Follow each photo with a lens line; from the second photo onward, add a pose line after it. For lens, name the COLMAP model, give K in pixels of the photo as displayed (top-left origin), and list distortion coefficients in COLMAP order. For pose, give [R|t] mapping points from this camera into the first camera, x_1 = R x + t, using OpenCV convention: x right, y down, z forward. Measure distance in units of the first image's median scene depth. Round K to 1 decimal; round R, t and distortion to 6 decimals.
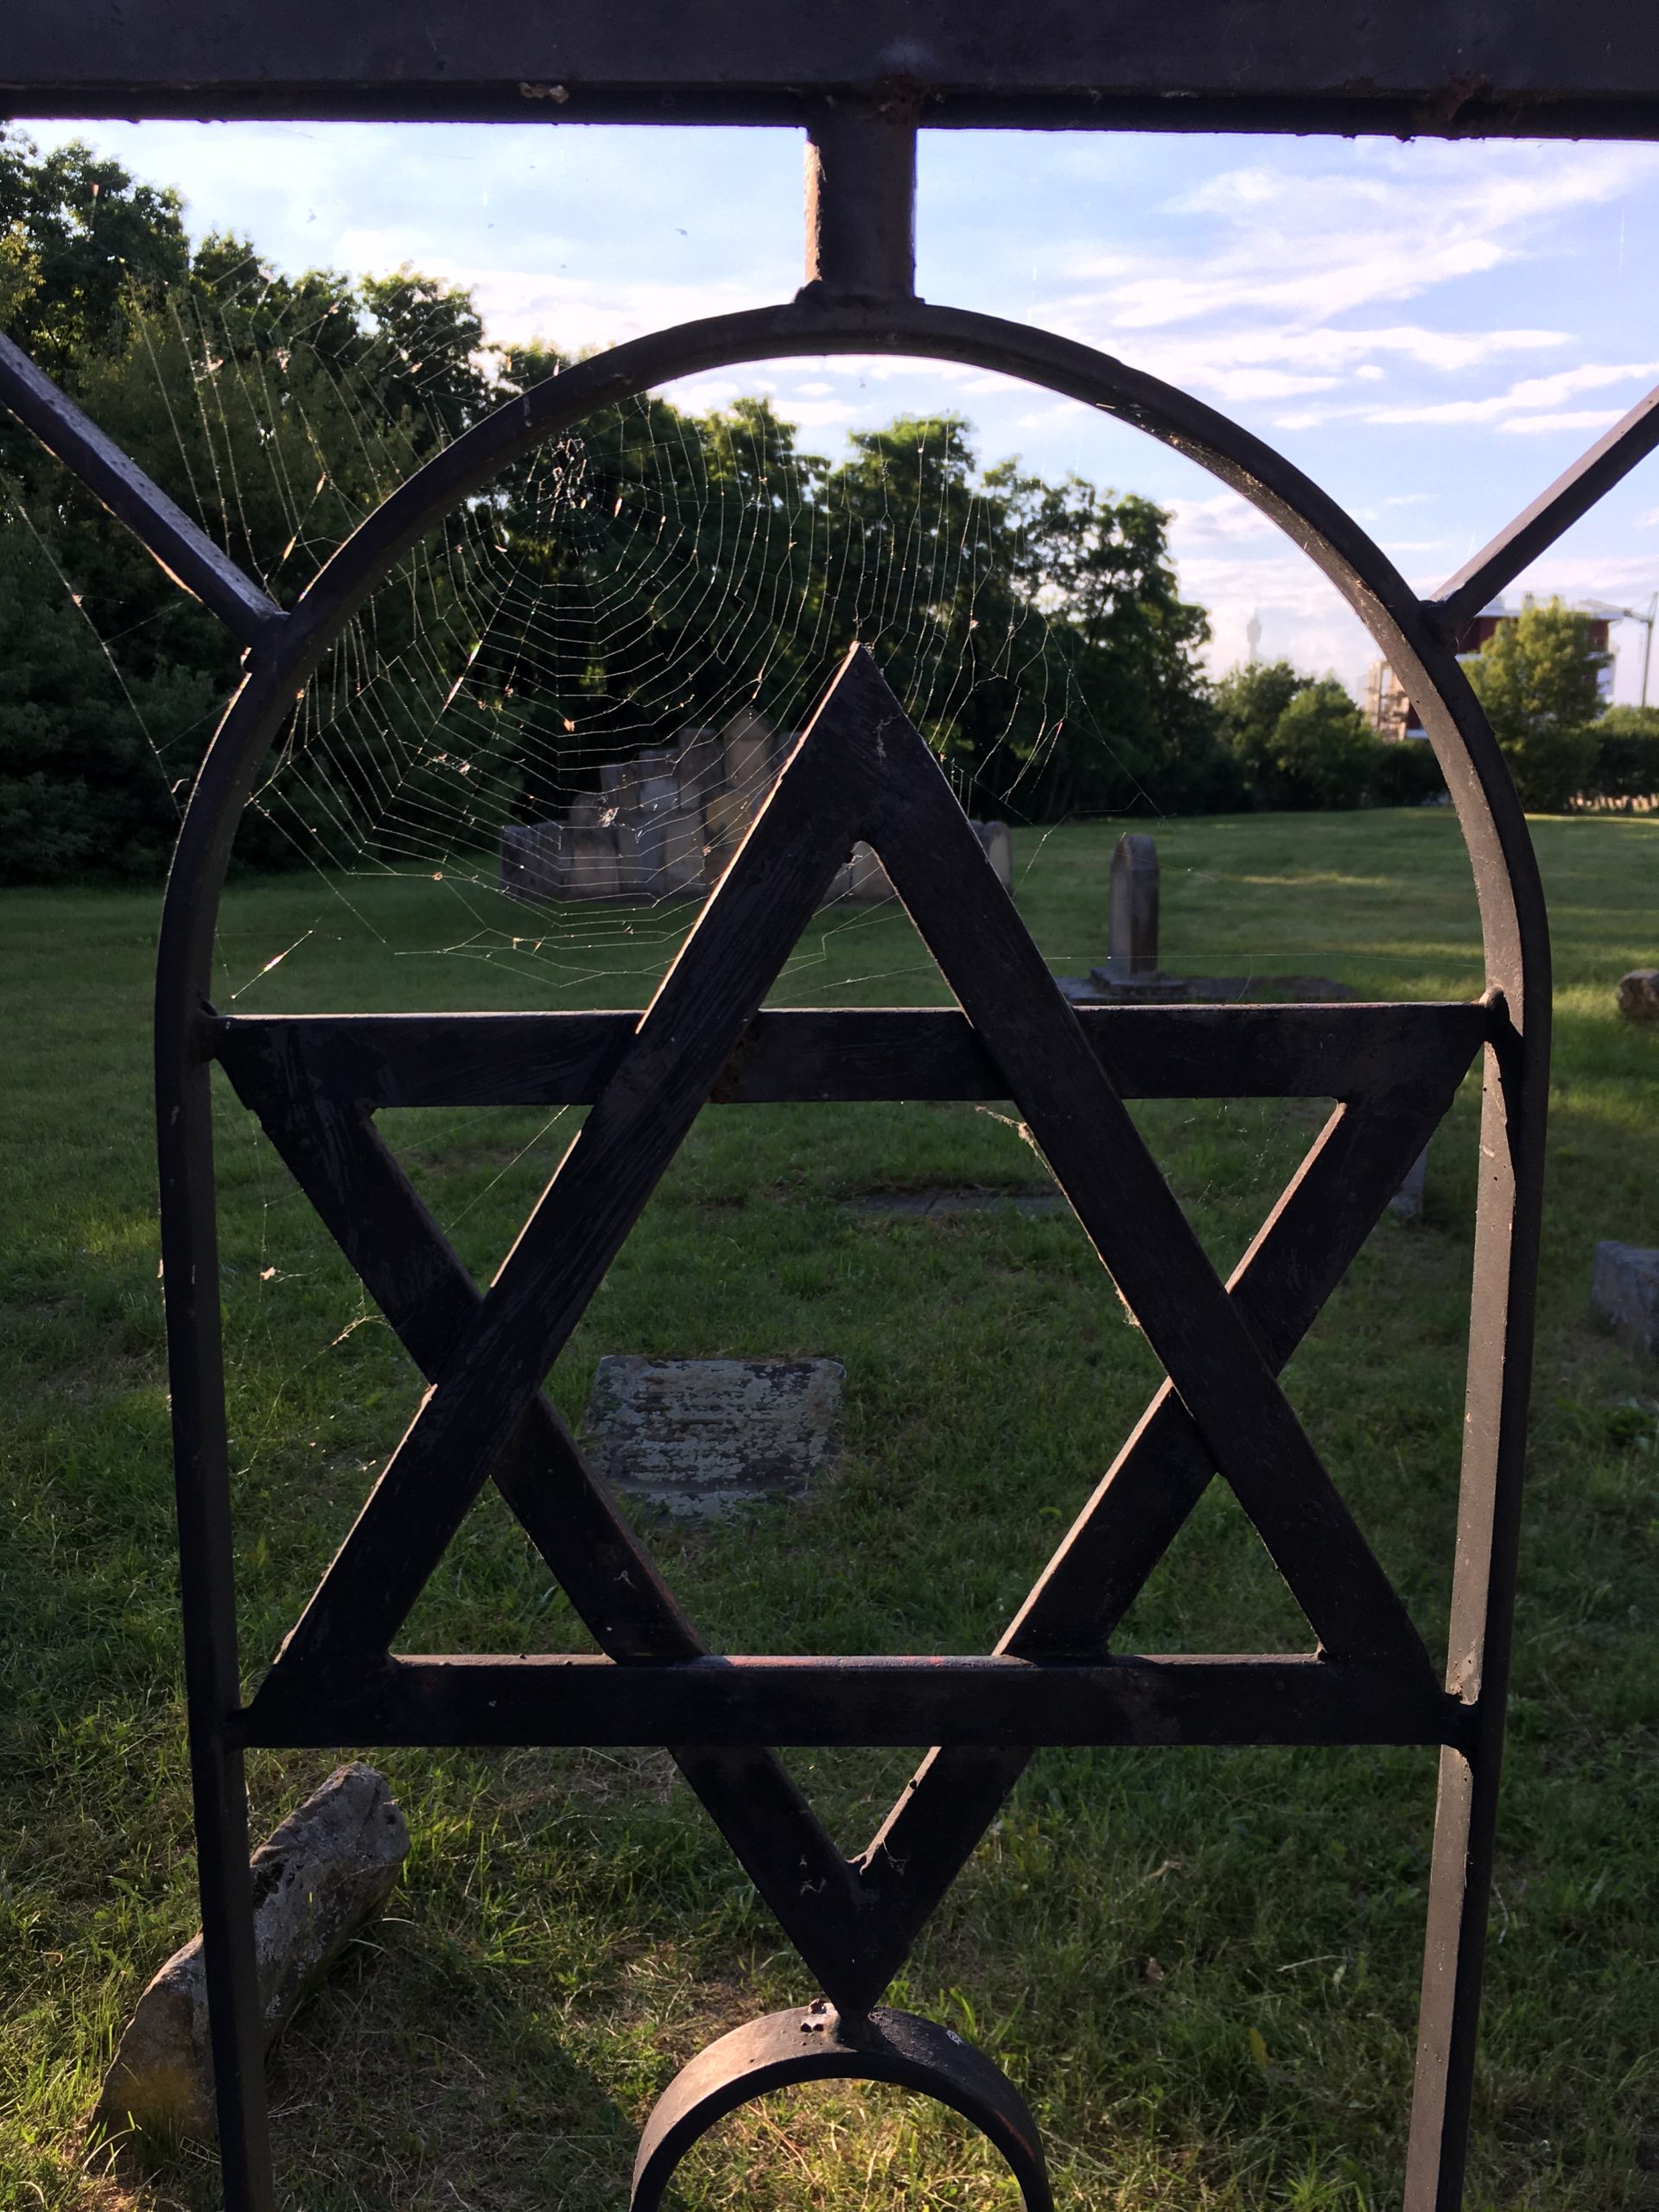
lens RADIAL K [[1851.4, 0, 826.8], [0, 1851.4, 1105.8], [0, 0, 1]] dist [0.007567, 0.004305]
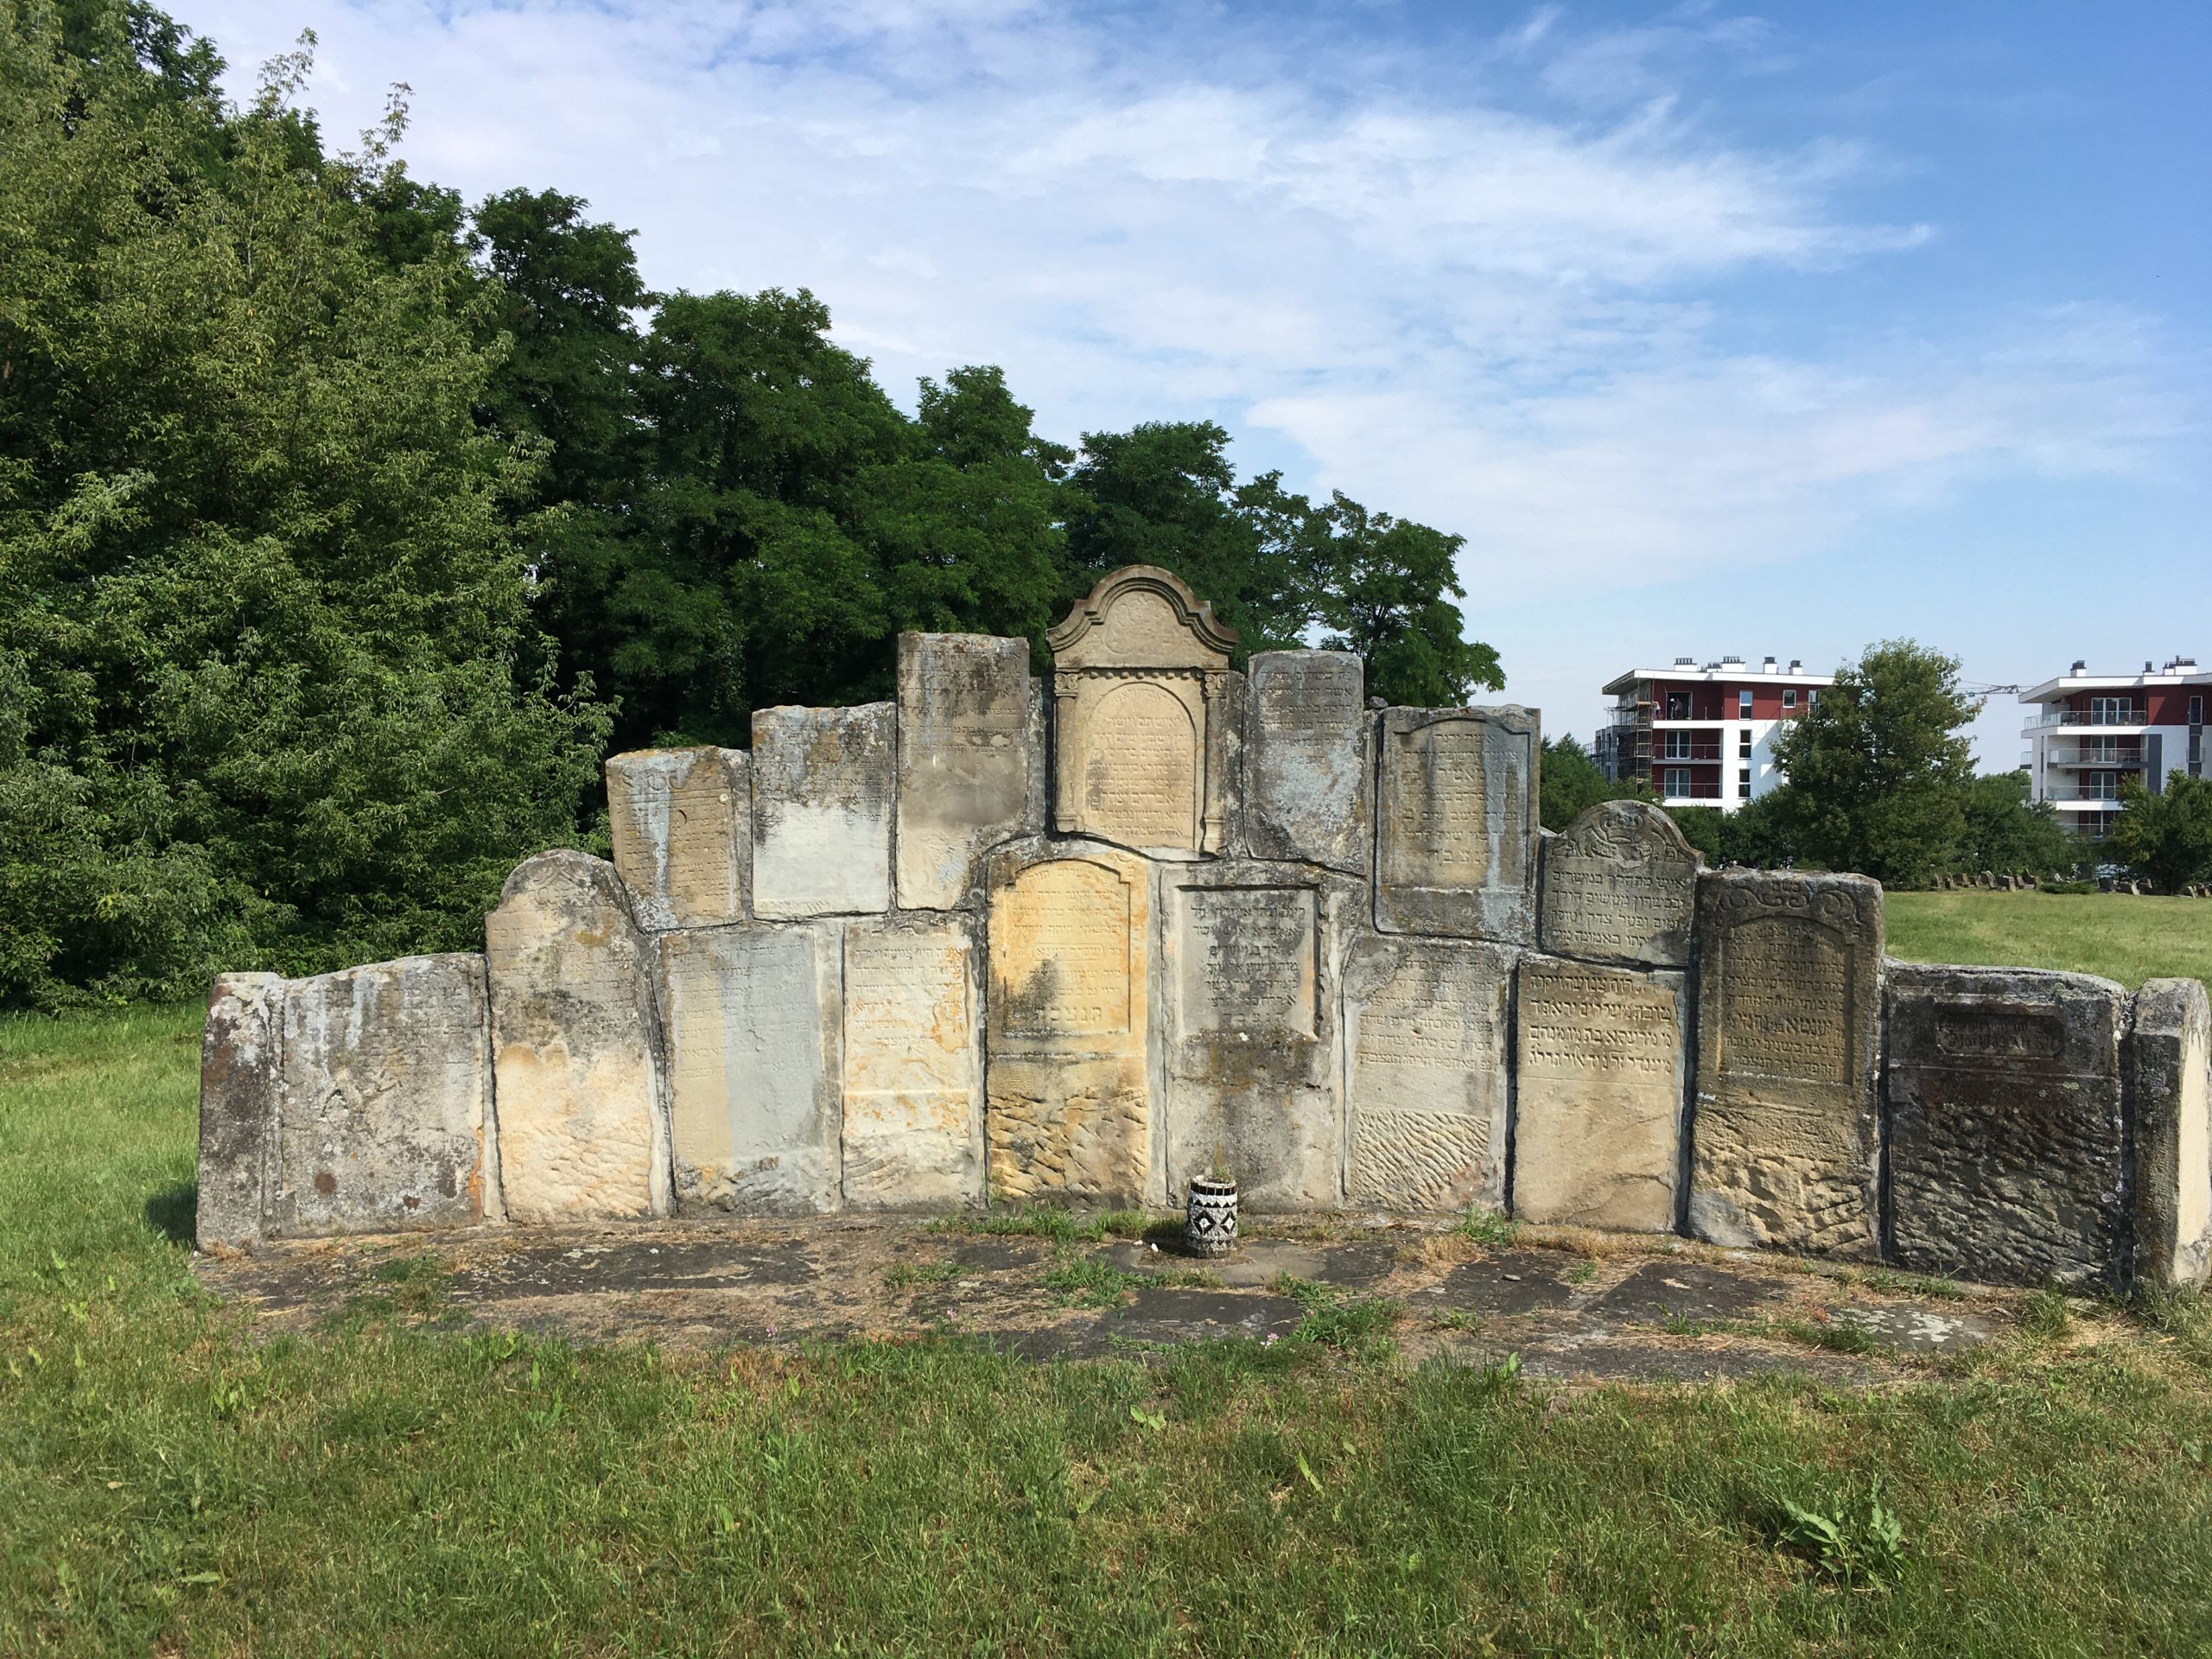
lens RADIAL K [[1851.4, 0, 1098.0], [0, 1851.4, 837.3], [0, 0, 1]] dist [0.007567, 0.004305]
pose [[0.998996, 0.008137, 0.044061, -0.016391], [-0.000175, 0.984071, -0.177774, -0.032731], [-0.044805, 0.177587, 0.983085, 0.193943]]
